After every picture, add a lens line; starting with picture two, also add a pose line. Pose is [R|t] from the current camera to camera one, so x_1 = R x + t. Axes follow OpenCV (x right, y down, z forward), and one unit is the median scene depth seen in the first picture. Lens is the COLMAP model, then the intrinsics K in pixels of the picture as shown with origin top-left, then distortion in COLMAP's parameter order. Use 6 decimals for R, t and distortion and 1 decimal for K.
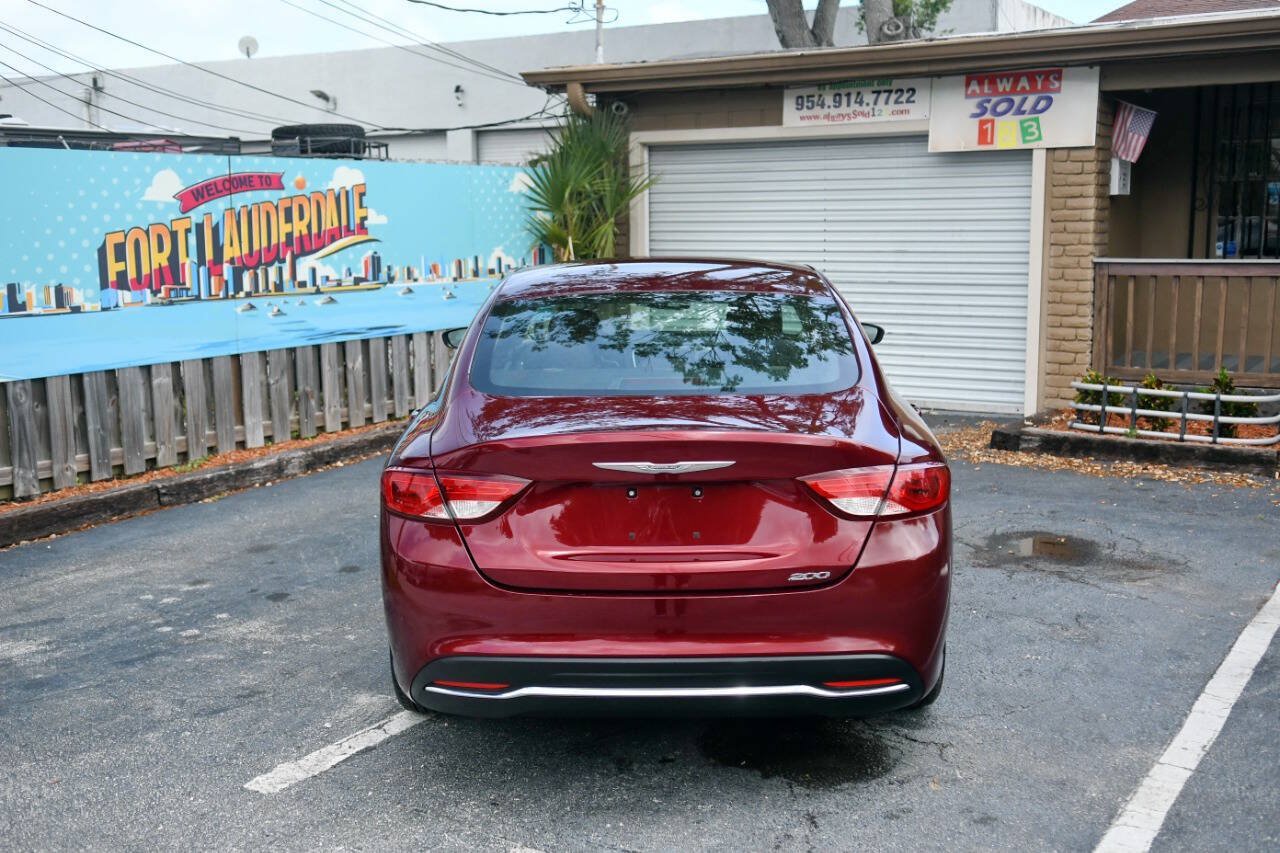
lens RADIAL K [[1399.1, 0, 639.7], [0, 1399.1, 426.1], [0, 0, 1]] dist [0.052517, 0.002877]
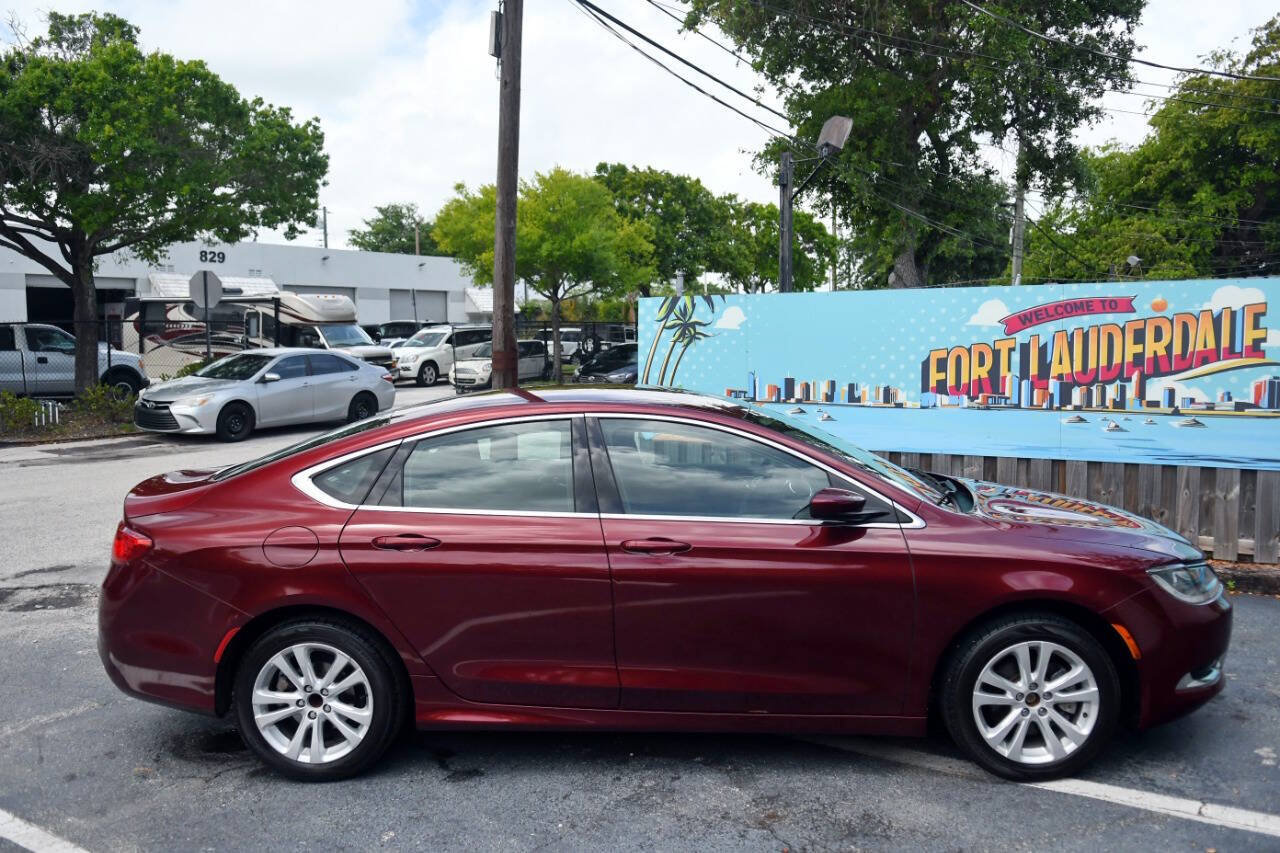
lens RADIAL K [[1077.1, 0, 636.6], [0, 1077.1, 426.1], [0, 0, 1]] dist [-0.011409, -0.020363]
pose [[-0.010172, 0.100517, -0.994883, 0.545526], [-0.139693, 0.985036, 0.100950, -0.113120], [0.990143, 0.140005, 0.004022, 0.639129]]
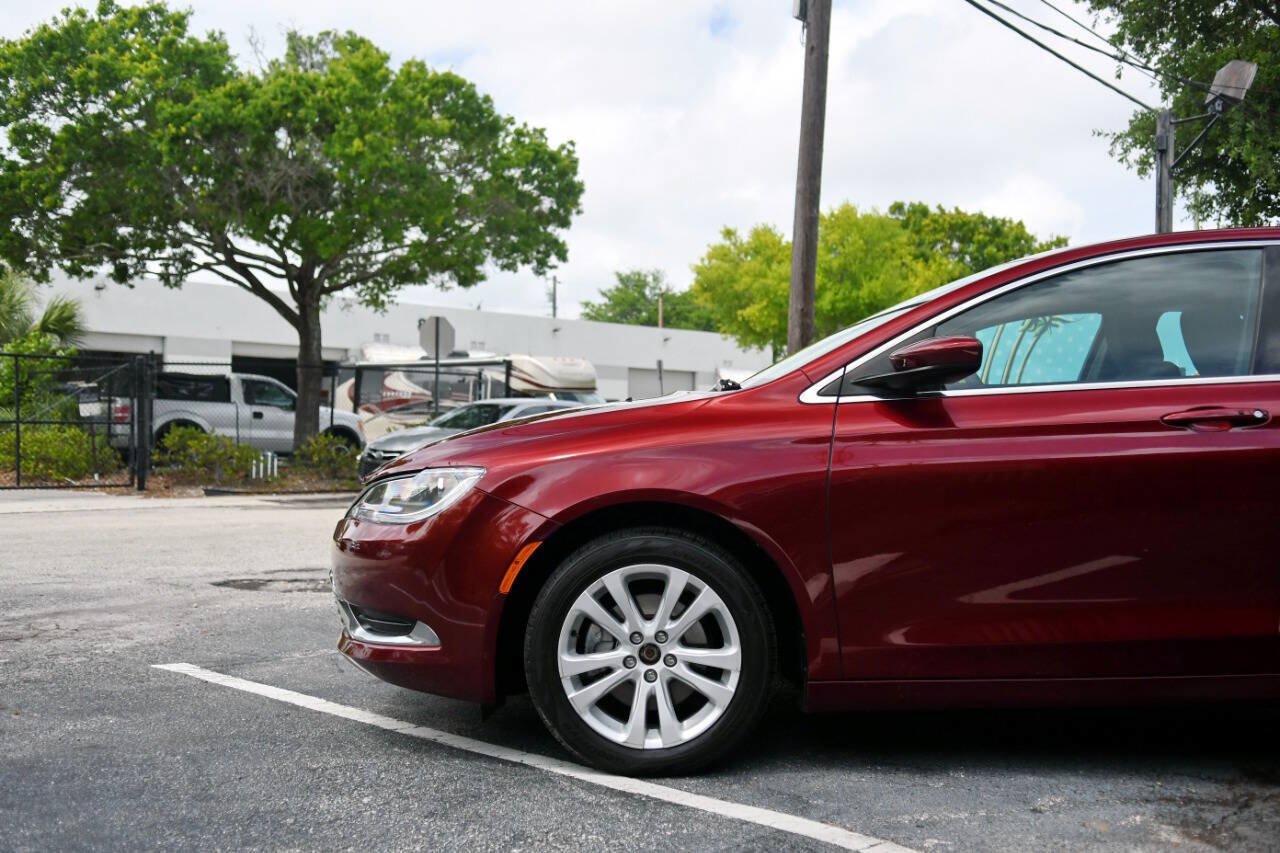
lens RADIAL K [[1336.4, 0, 639.3], [0, 1336.4, 416.4], [0, 0, 1]] dist [0.042663, -0.002989]
pose [[-0.216802, -0.006288, -0.976195, 0.591675], [-0.149563, 0.988388, 0.026850, -0.013691], [0.964690, 0.151824, -0.215225, 0.615151]]
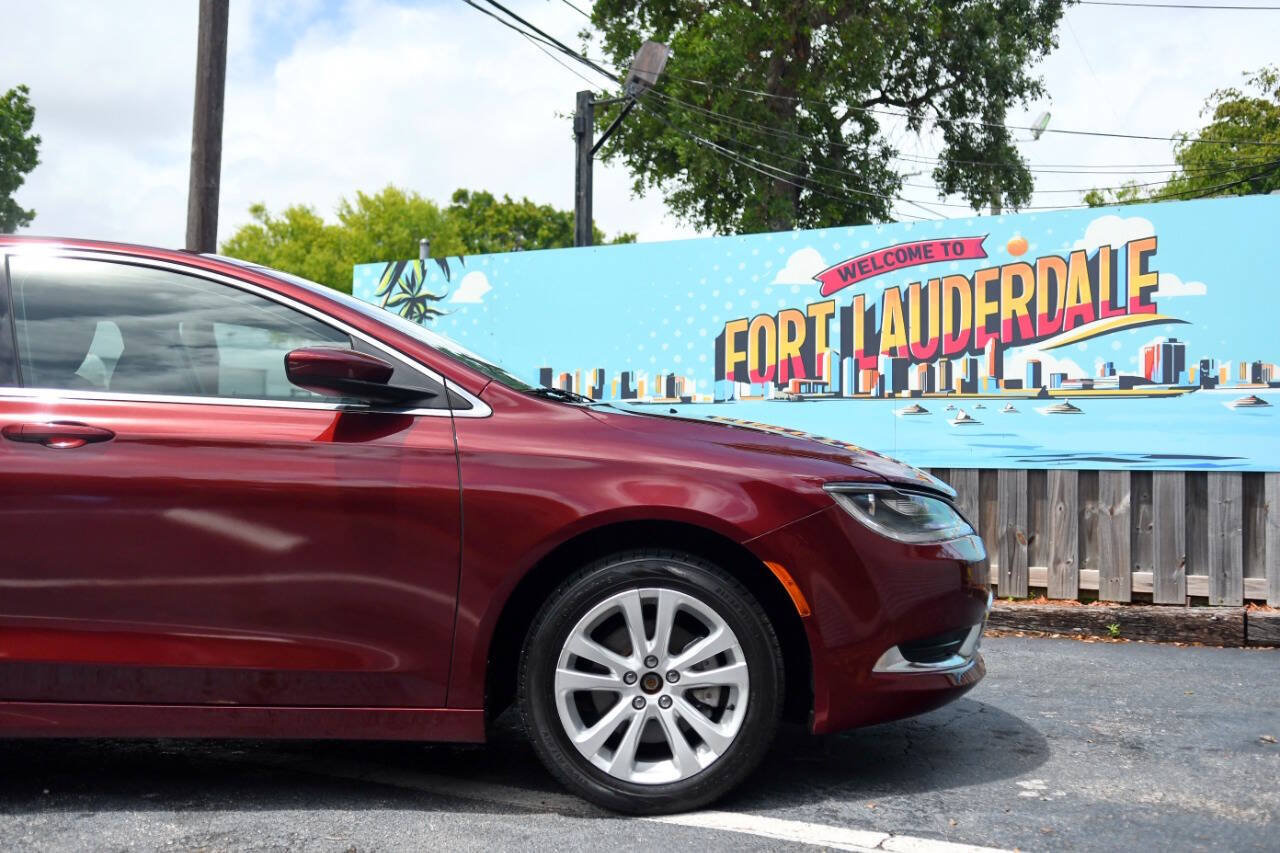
lens RADIAL K [[1418.6, 0, 639.9], [0, 1418.6, 428.1], [0, 0, 1]] dist [0.053676, 0.023159]
pose [[0.051575, -0.000089, -0.998669, 0.493493], [-0.155207, 0.987849, -0.008103, -0.043106], [0.986535, 0.155418, 0.050935, 0.787431]]
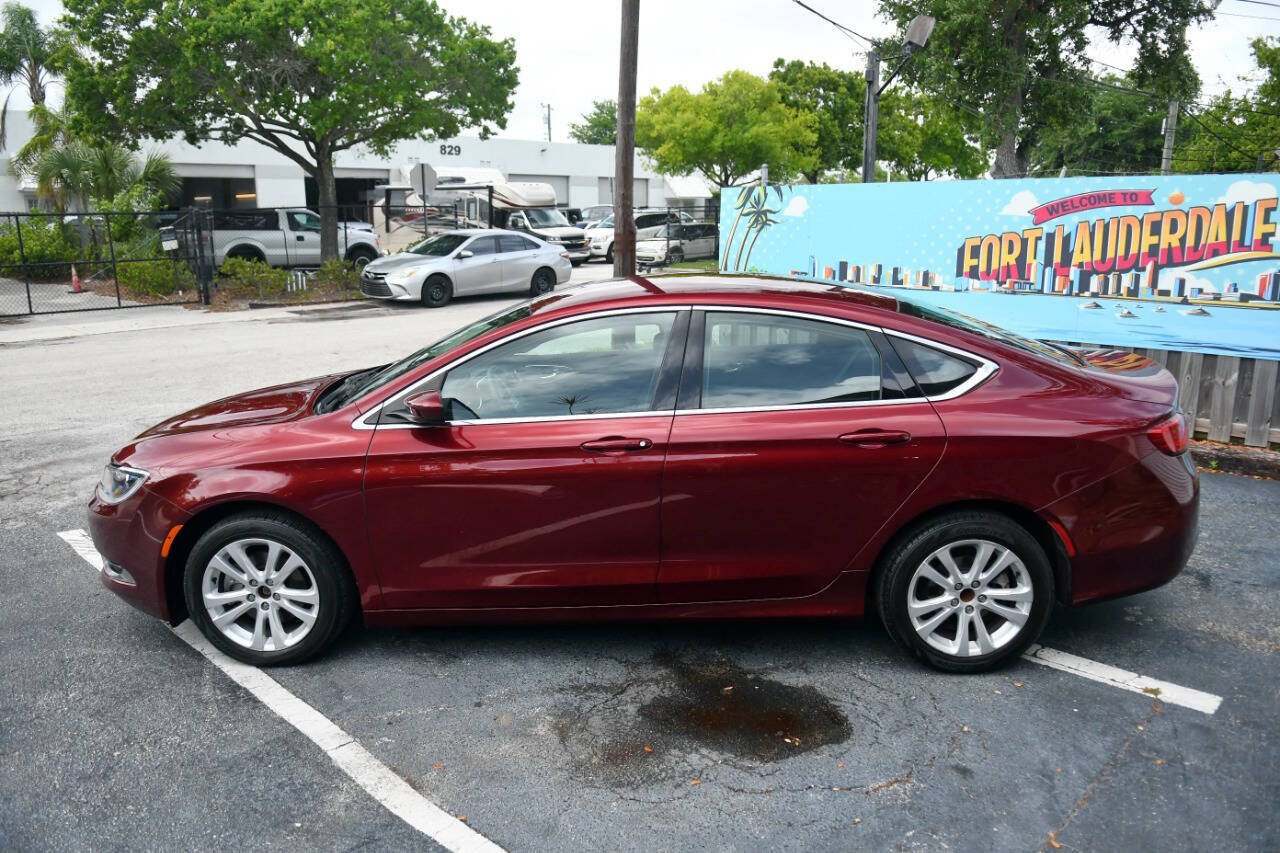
lens RADIAL K [[937.8, 0, 642.0], [0, 937.8, 429.3], [0, 0, 1]] dist [-0.025832, -0.033786]
pose [[-0.206752, 0.231227, -0.950677, 0.552912], [-0.137994, 0.955067, 0.262306, -0.134223], [0.968613, 0.185420, -0.165554, 0.759956]]
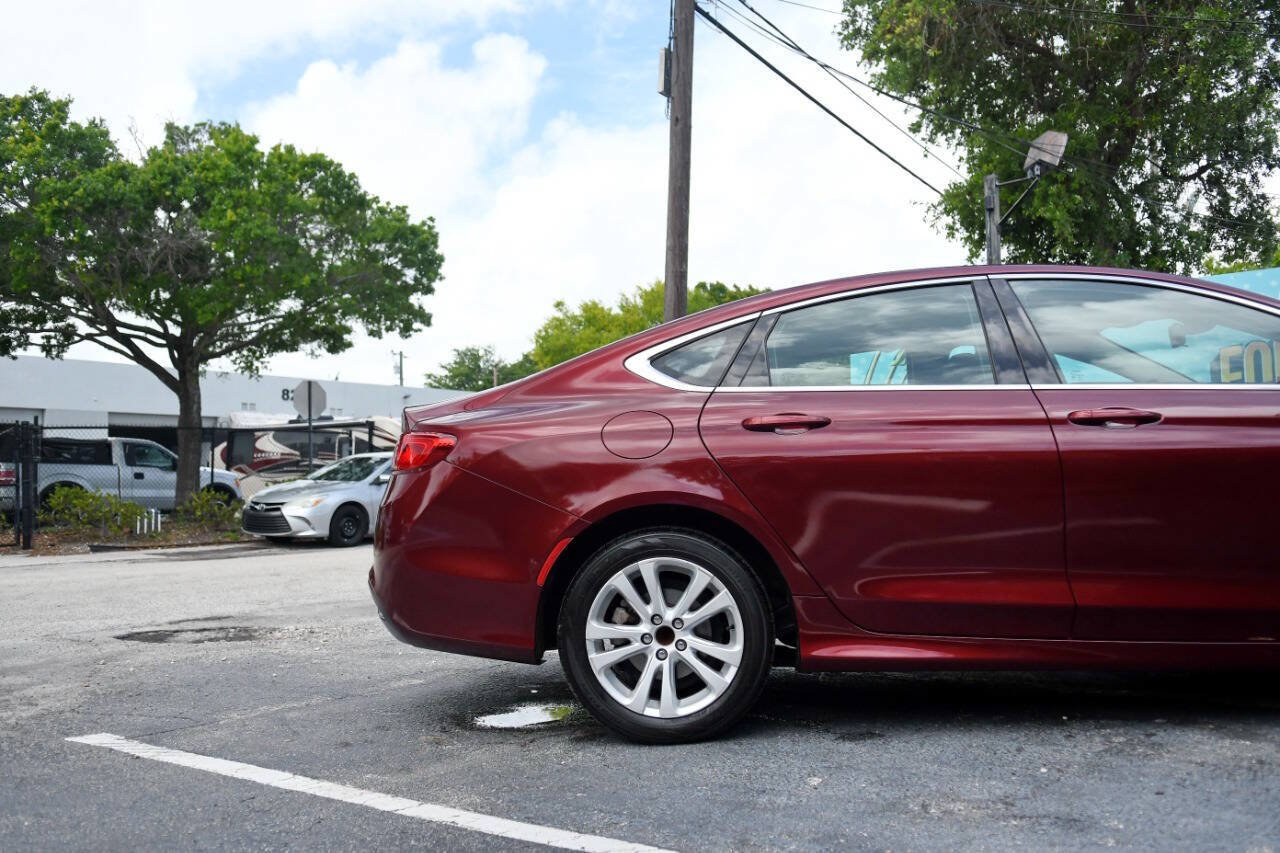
lens RADIAL K [[1125.1, 0, 640.9], [0, 1125.1, 429.1], [0, 0, 1]] dist [-0.006274, -0.013496]
pose [[-0.067853, -0.038992, -0.996933, 0.476565], [-0.121997, 0.992062, -0.030498, 0.011895], [0.990208, 0.119553, -0.072072, 0.532722]]
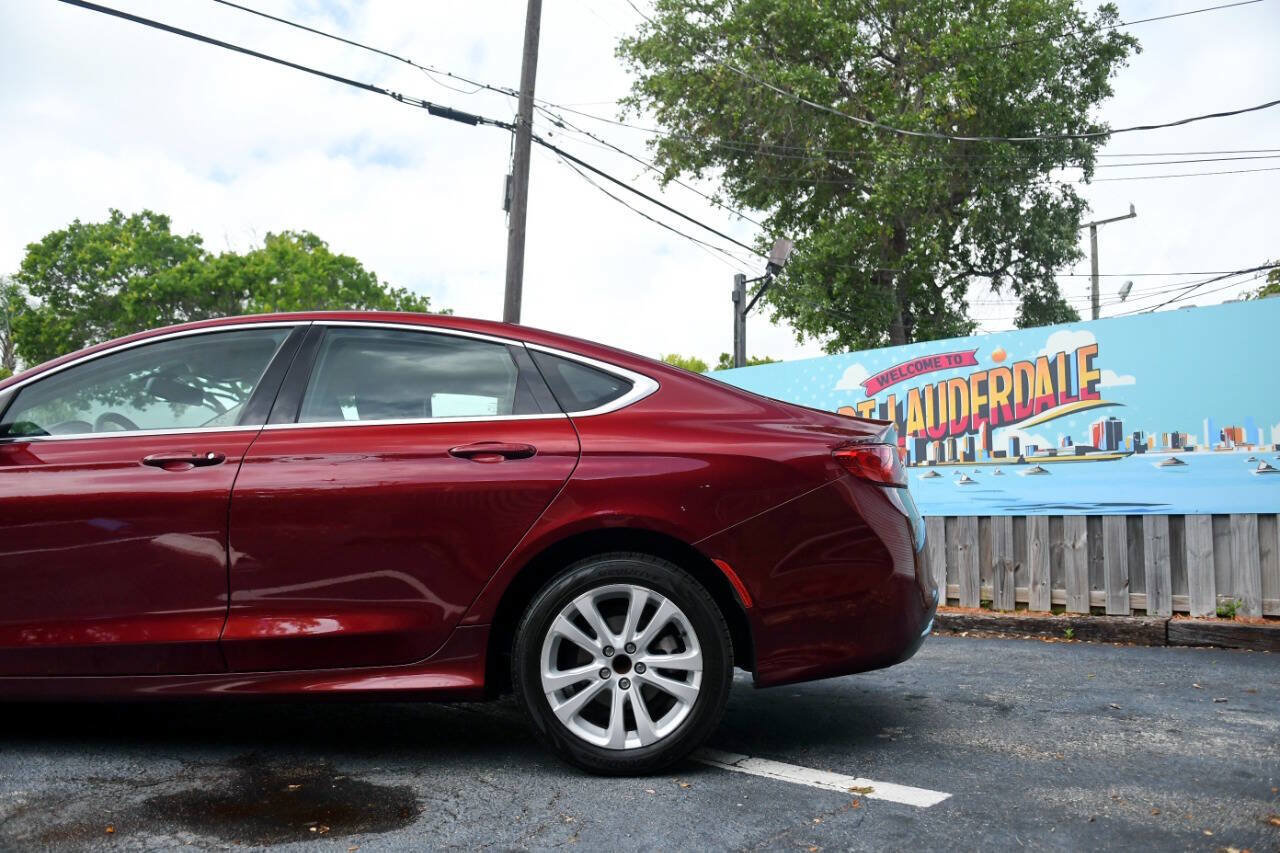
lens RADIAL K [[931.9, 0, 640.6], [0, 931.9, 432.8], [0, 0, 1]] dist [-0.034591, -0.006345]
pose [[-0.193051, -0.083097, -0.977664, 0.466780], [-0.149114, 0.987318, -0.054473, -0.042119], [0.969792, 0.135267, -0.202994, 0.896966]]
